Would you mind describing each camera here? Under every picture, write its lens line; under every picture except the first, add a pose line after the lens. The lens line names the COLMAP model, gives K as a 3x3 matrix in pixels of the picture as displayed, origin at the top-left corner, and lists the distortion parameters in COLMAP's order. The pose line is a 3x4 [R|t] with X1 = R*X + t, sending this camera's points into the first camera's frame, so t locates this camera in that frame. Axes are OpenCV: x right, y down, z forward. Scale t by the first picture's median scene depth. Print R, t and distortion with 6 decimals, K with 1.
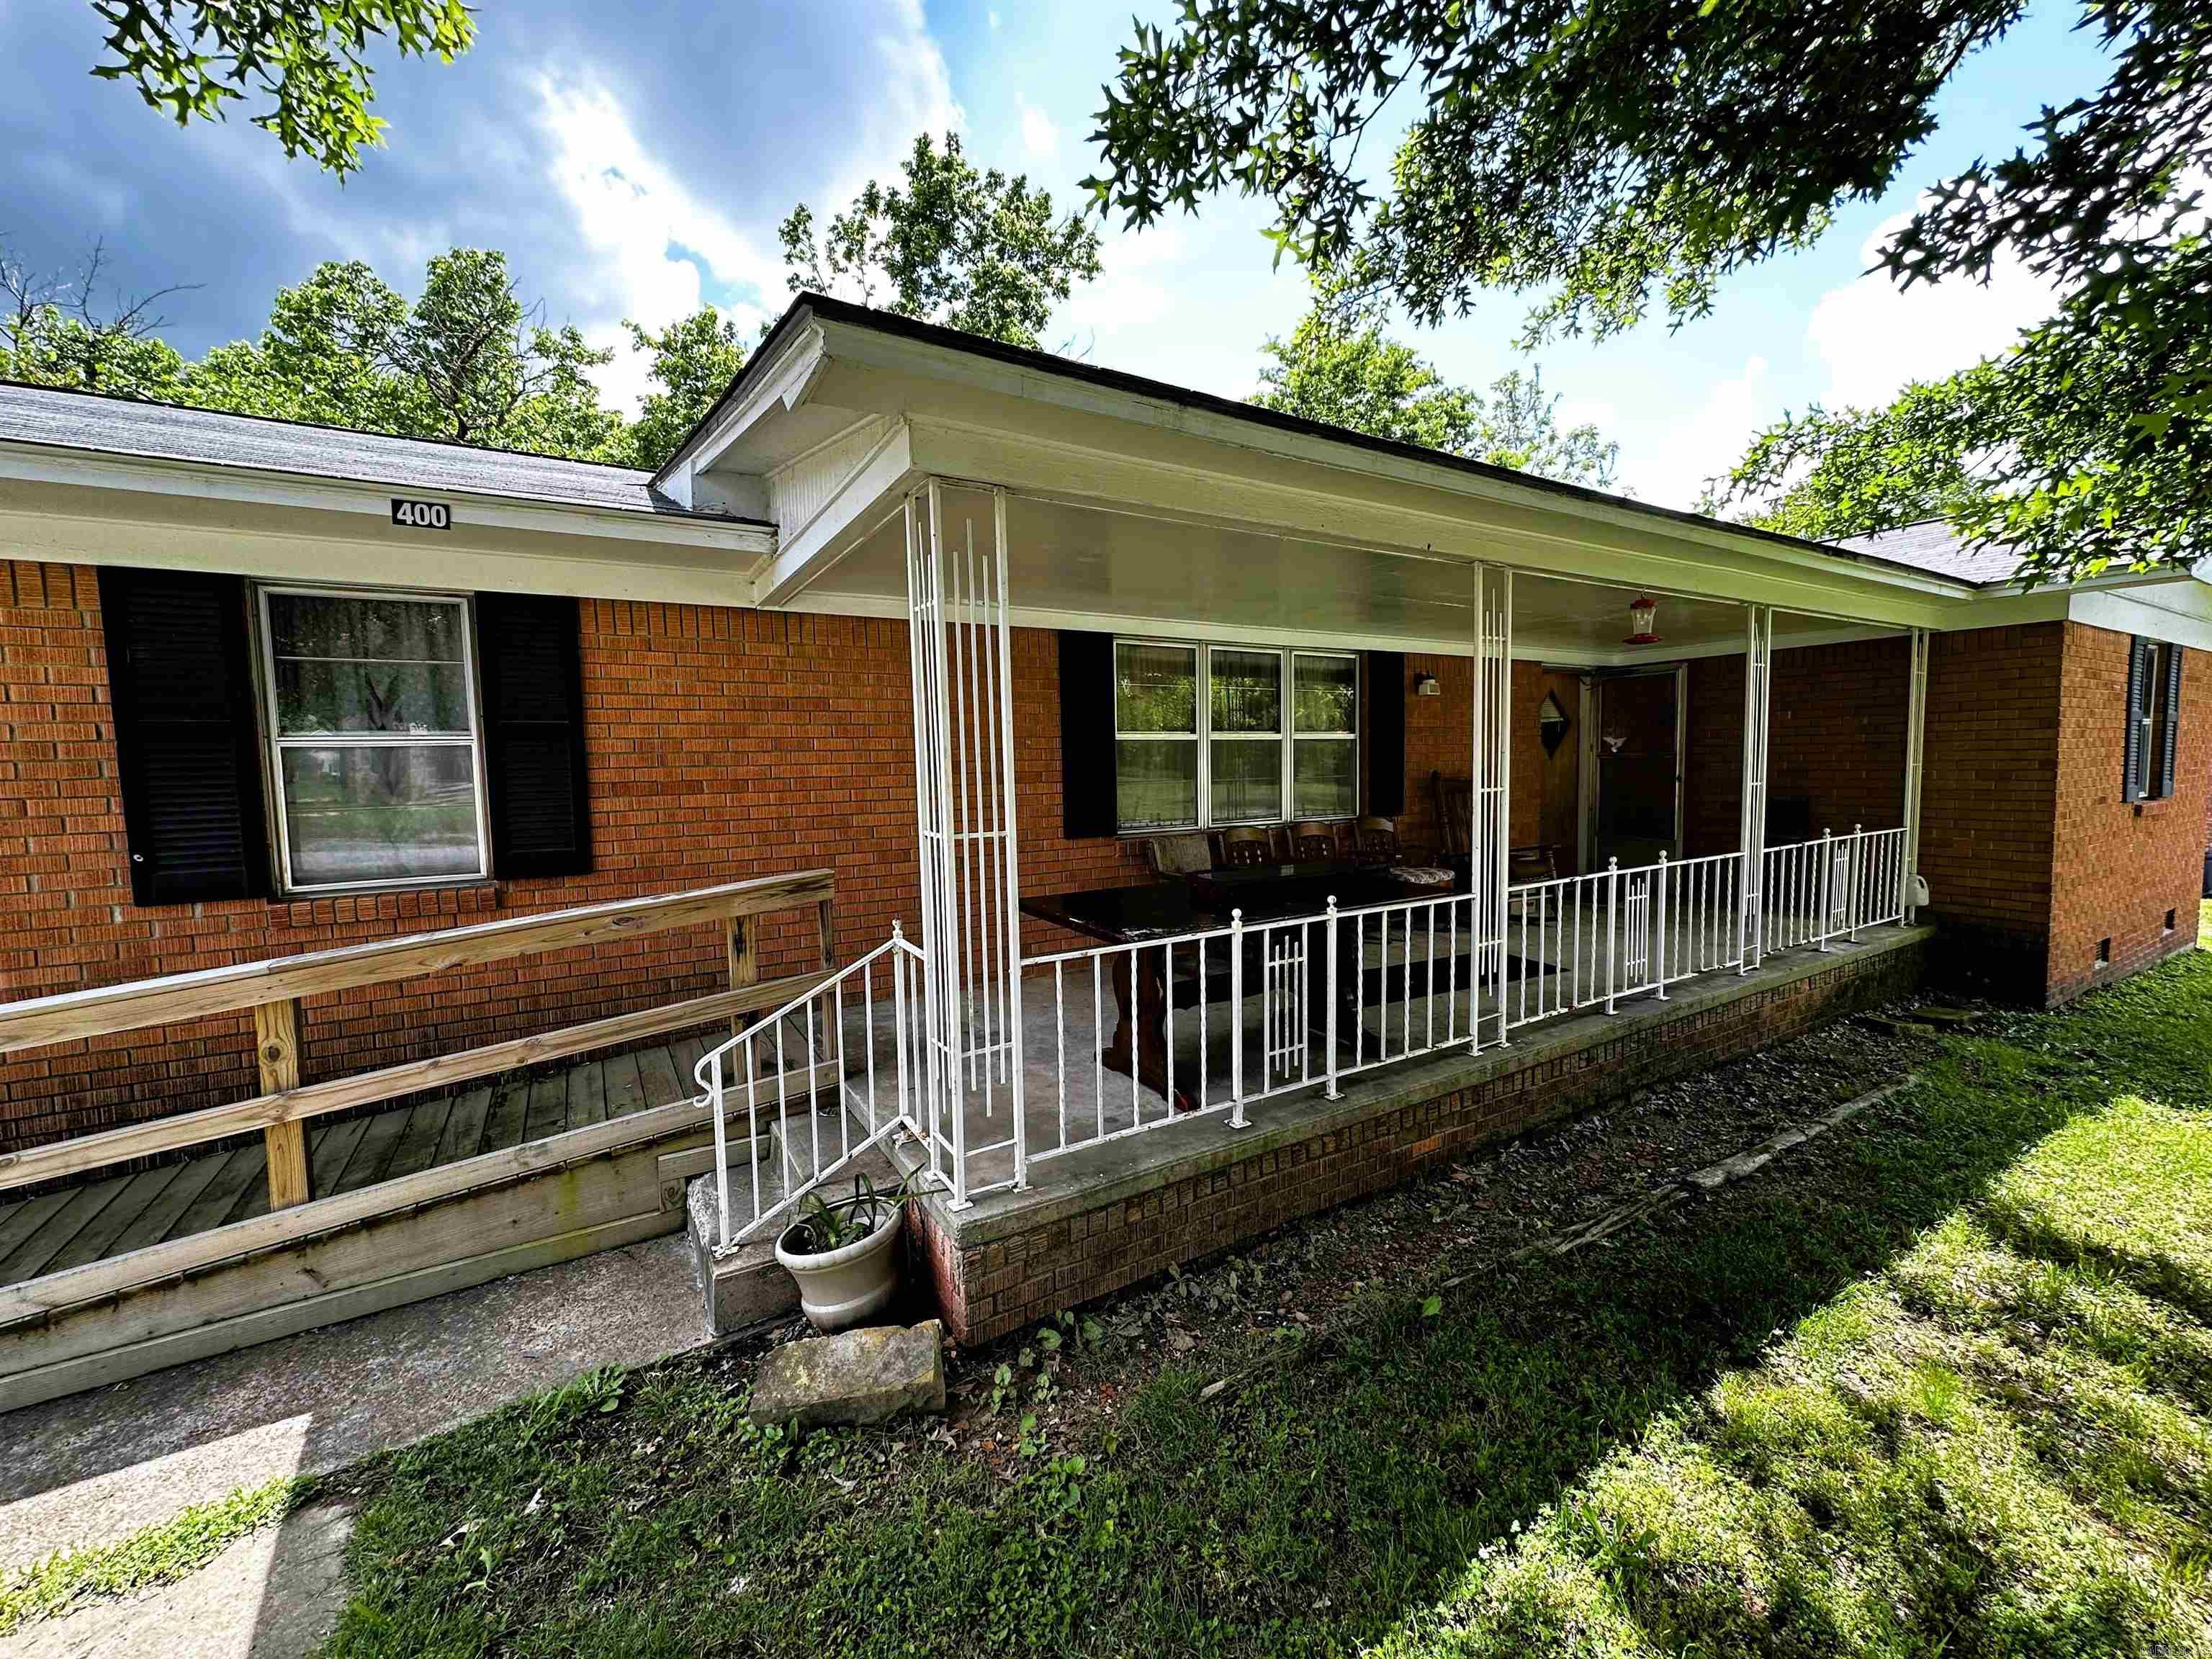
lens RADIAL K [[884.7, 0, 1103.0], [0, 884.7, 832.1], [0, 0, 1]] dist [0.002471, -0.000288]
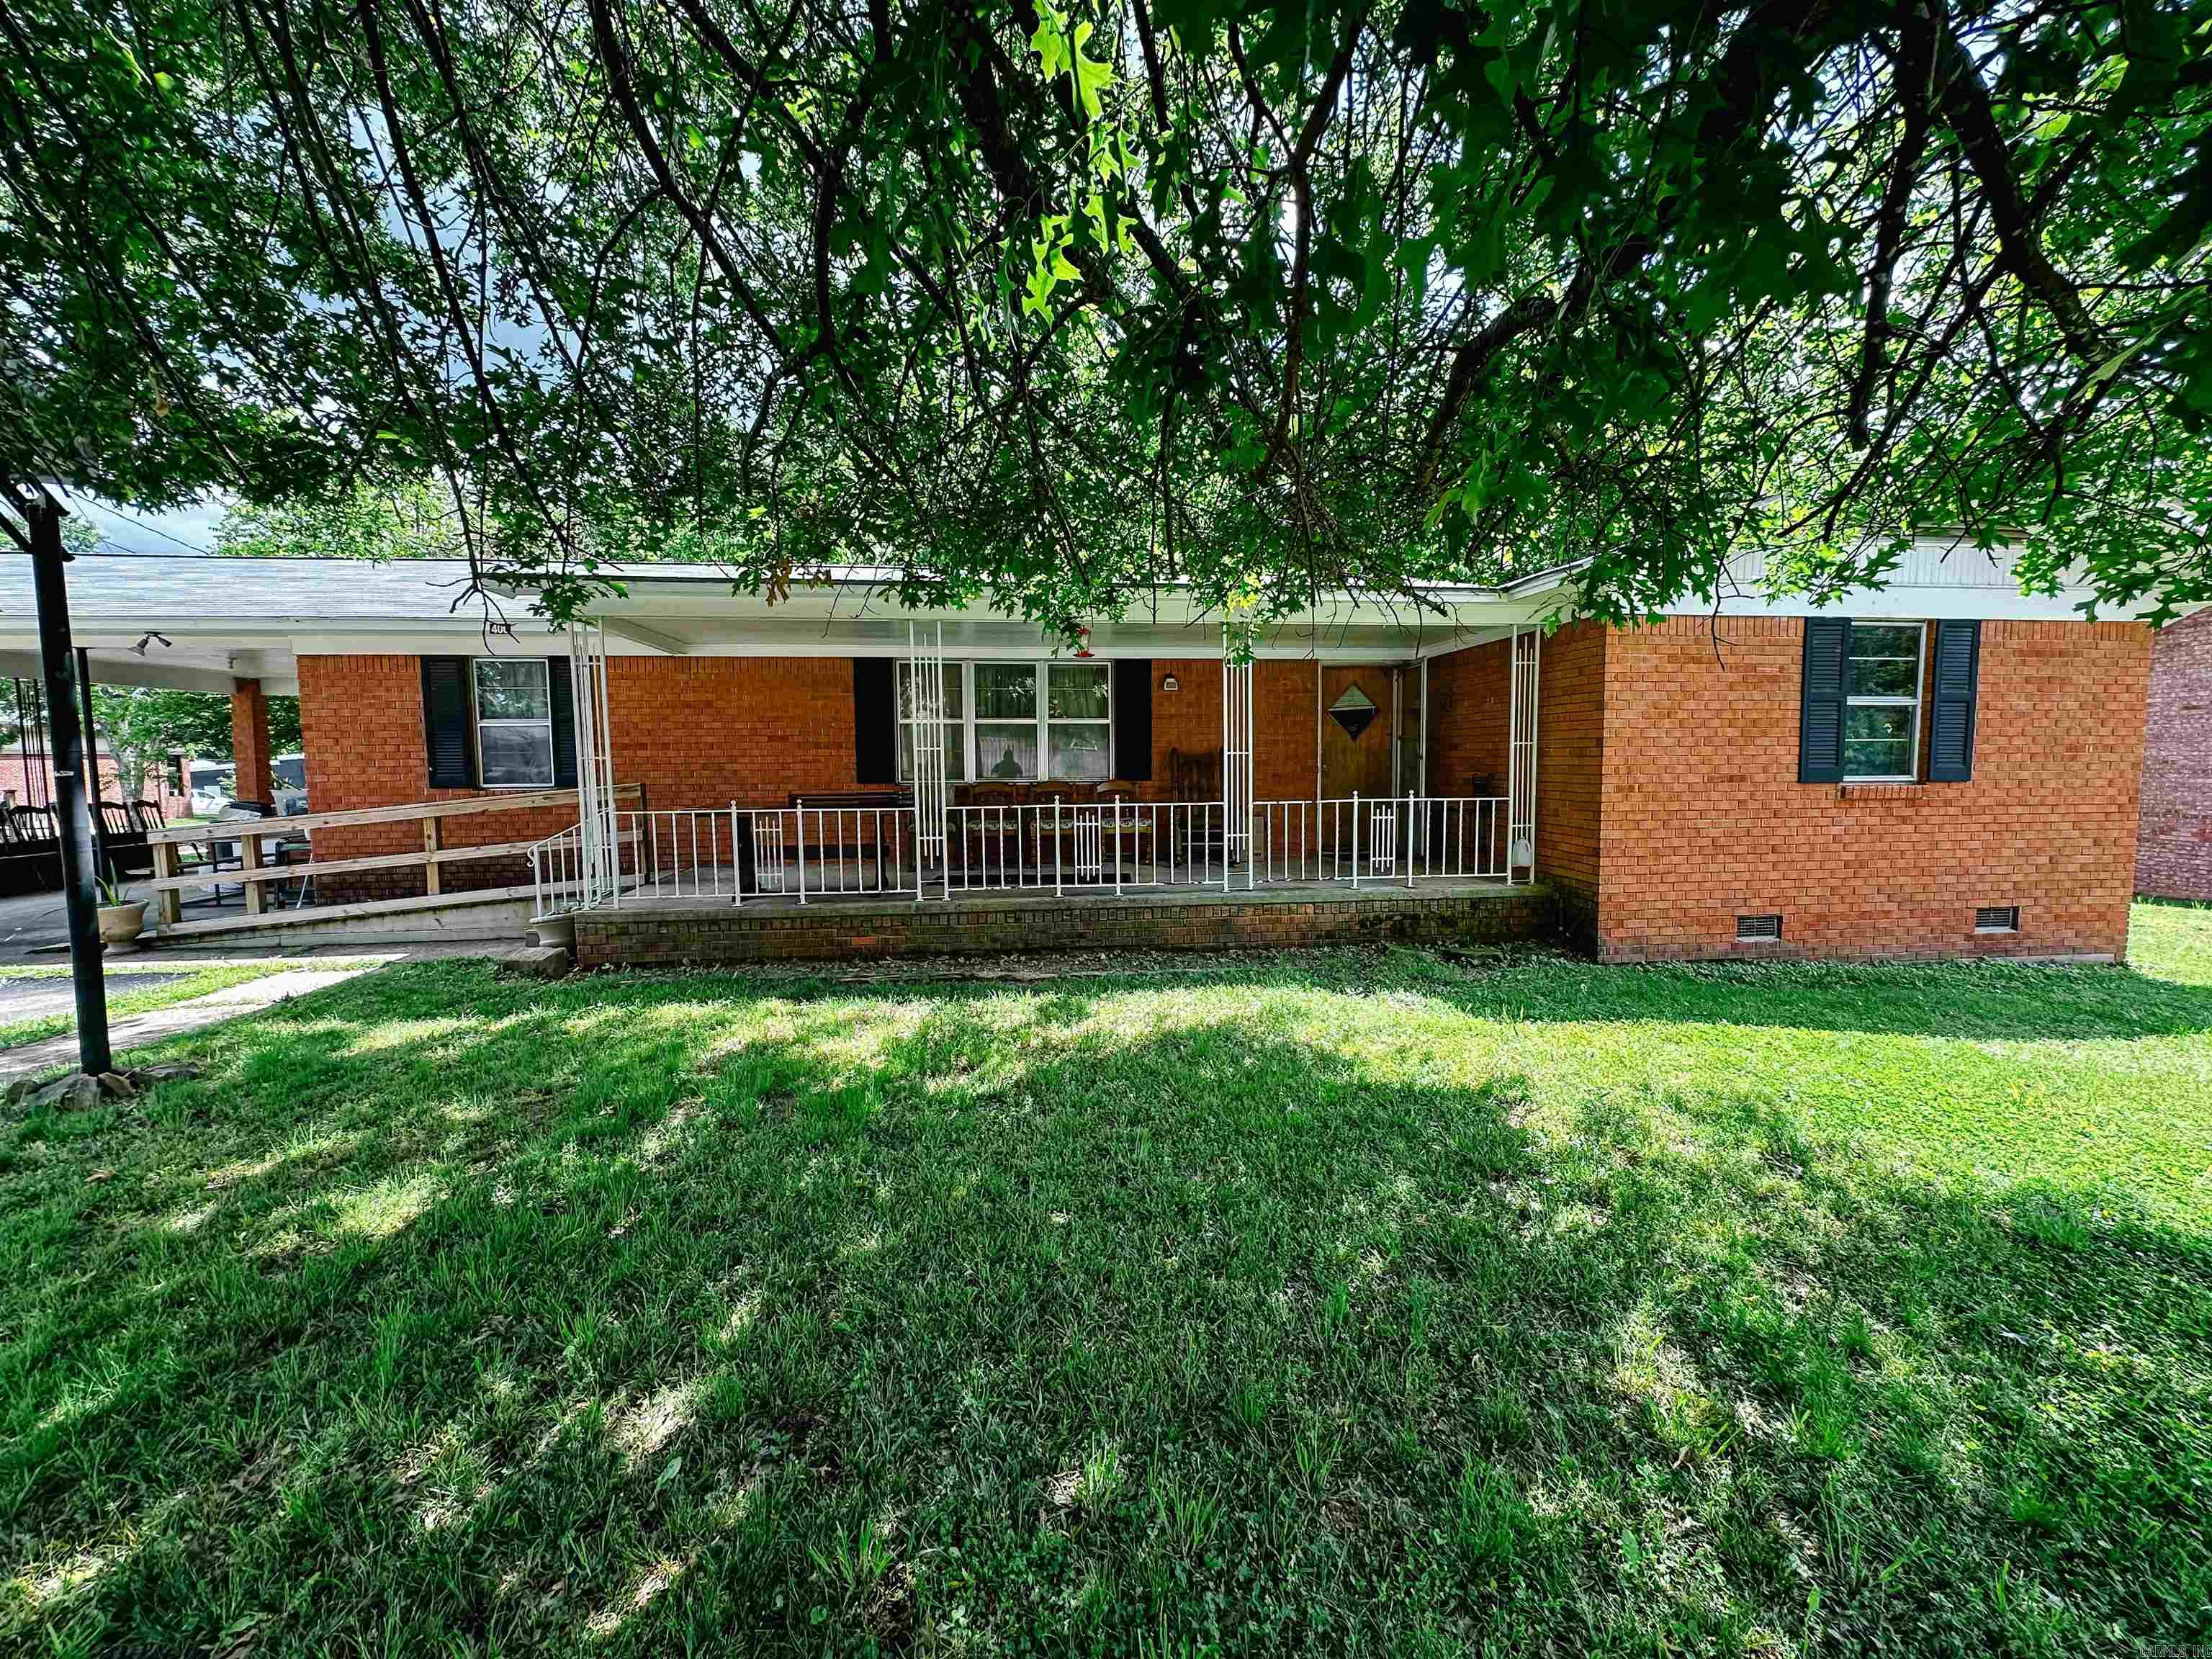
lens RADIAL K [[884.7, 0, 1106.4], [0, 884.7, 821.7], [0, 0, 1]] dist [0.002471, -0.000288]
pose [[0.912270, 0.045834, -0.407017, 1.822983], [-0.043518, 0.998941, 0.014953, 0.063137], [0.407271, 0.004071, 0.913298, -0.562762]]
